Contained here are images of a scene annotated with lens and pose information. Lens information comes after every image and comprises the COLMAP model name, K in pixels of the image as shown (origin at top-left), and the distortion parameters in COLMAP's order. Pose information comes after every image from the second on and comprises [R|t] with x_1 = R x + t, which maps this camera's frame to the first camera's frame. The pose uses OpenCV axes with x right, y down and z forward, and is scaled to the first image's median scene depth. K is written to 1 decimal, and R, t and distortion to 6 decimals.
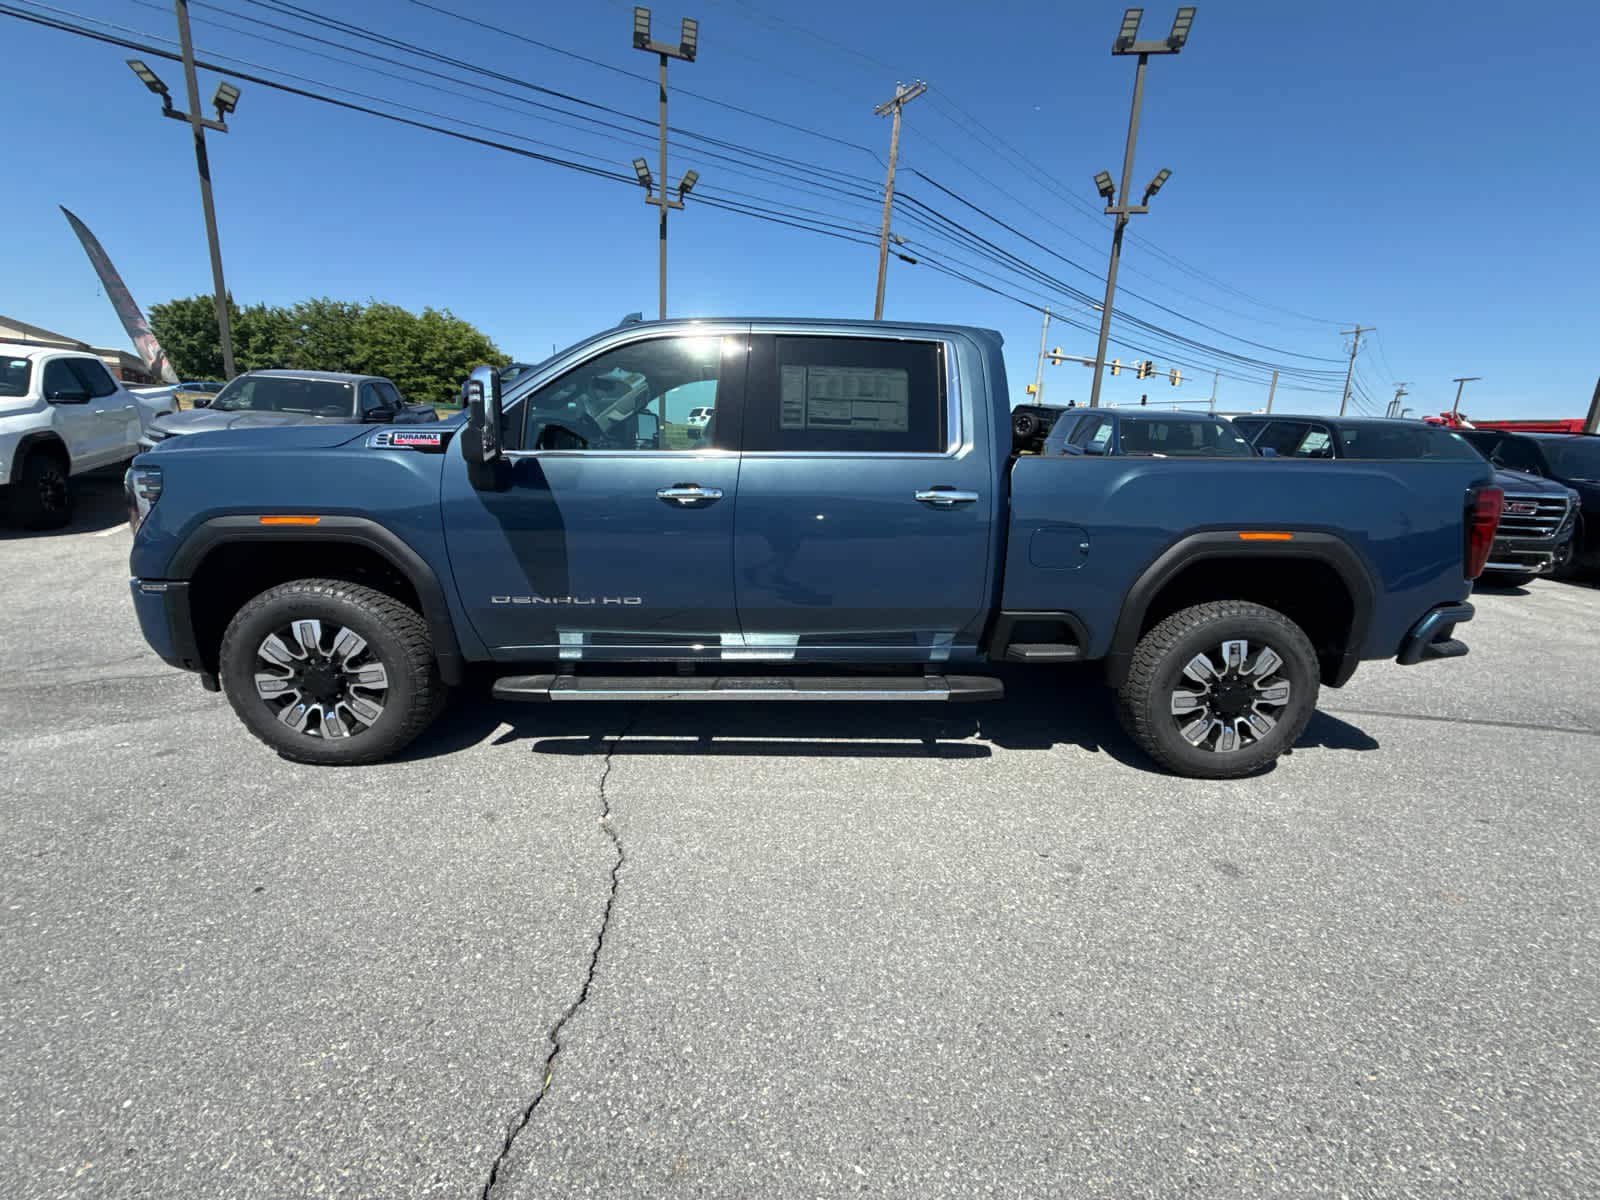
lens RADIAL K [[631.8, 0, 803.0], [0, 631.8, 603.6], [0, 0, 1]] dist [0.000373, -0.000082]
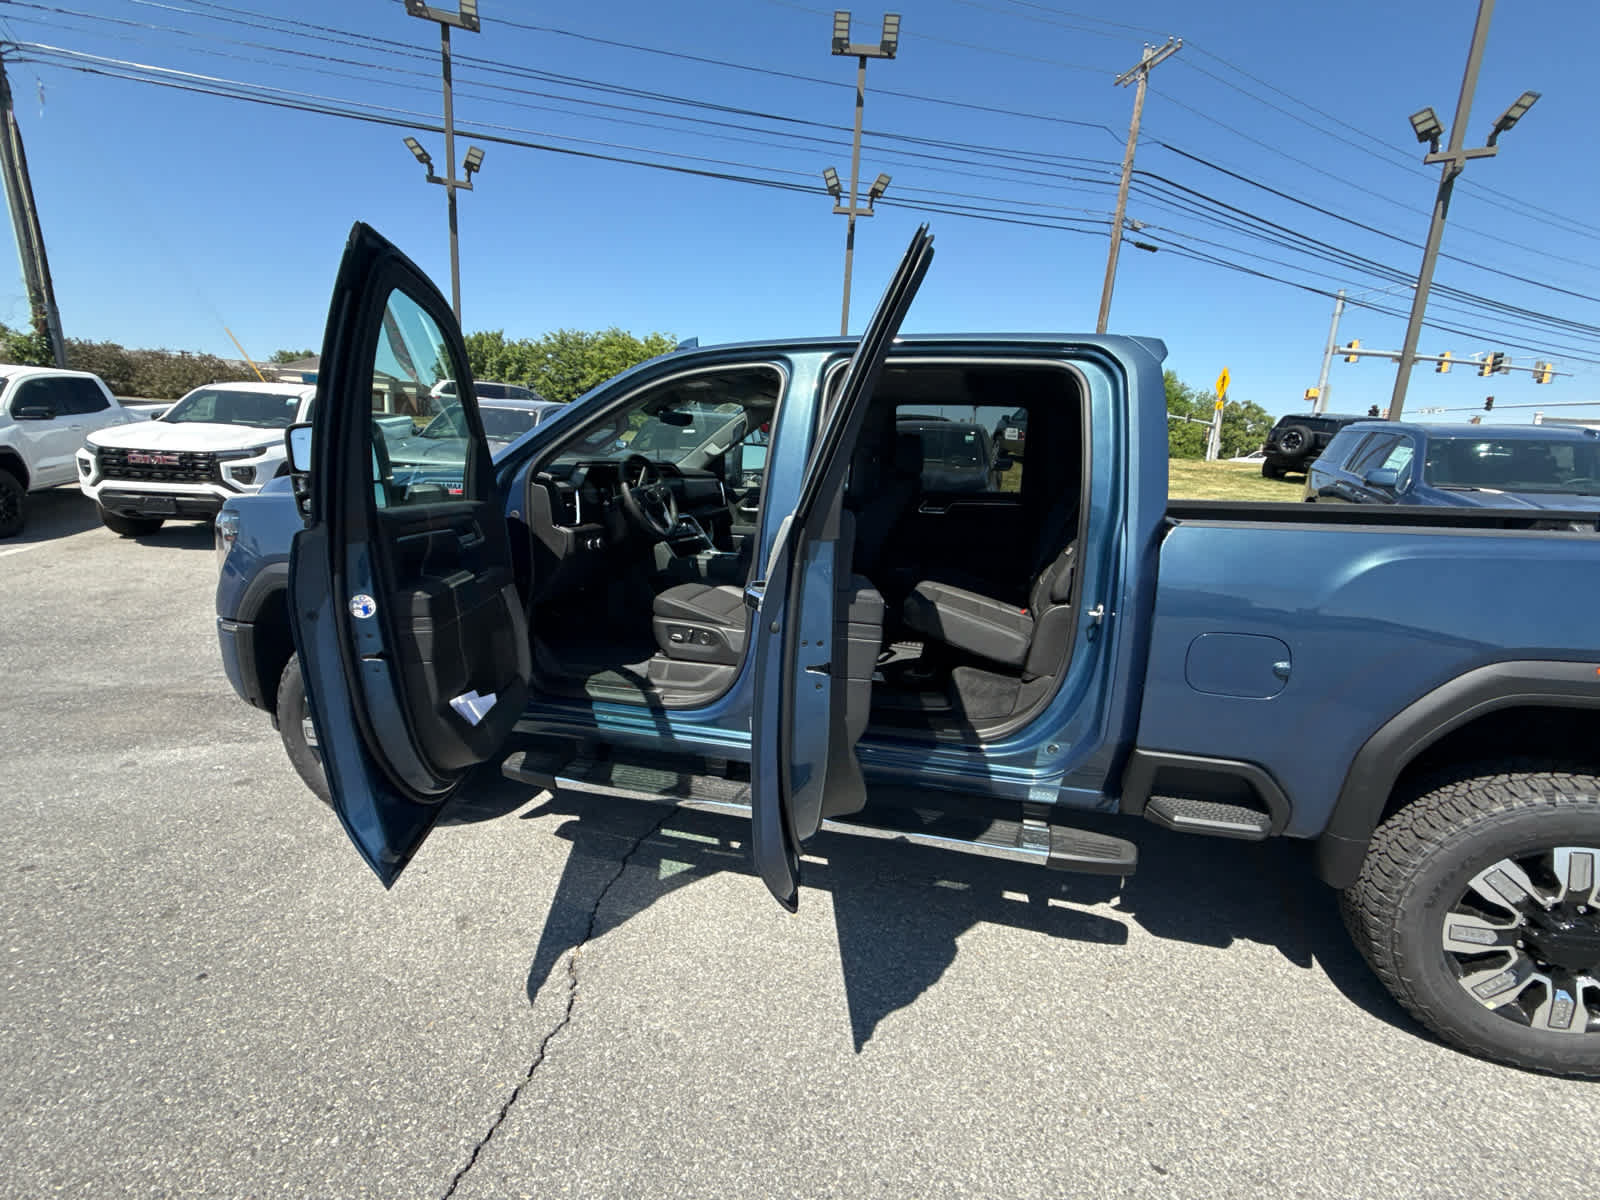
lens RADIAL K [[673.3, 0, 802.9], [0, 673.3, 606.7], [0, 0, 1]] dist [0.000603, -0.000084]
pose [[0.955019, 0.064946, -0.289347, 0.157580], [-0.074069, 0.997039, -0.020679, -0.090618], [0.287147, 0.041181, 0.957001, 0.185735]]
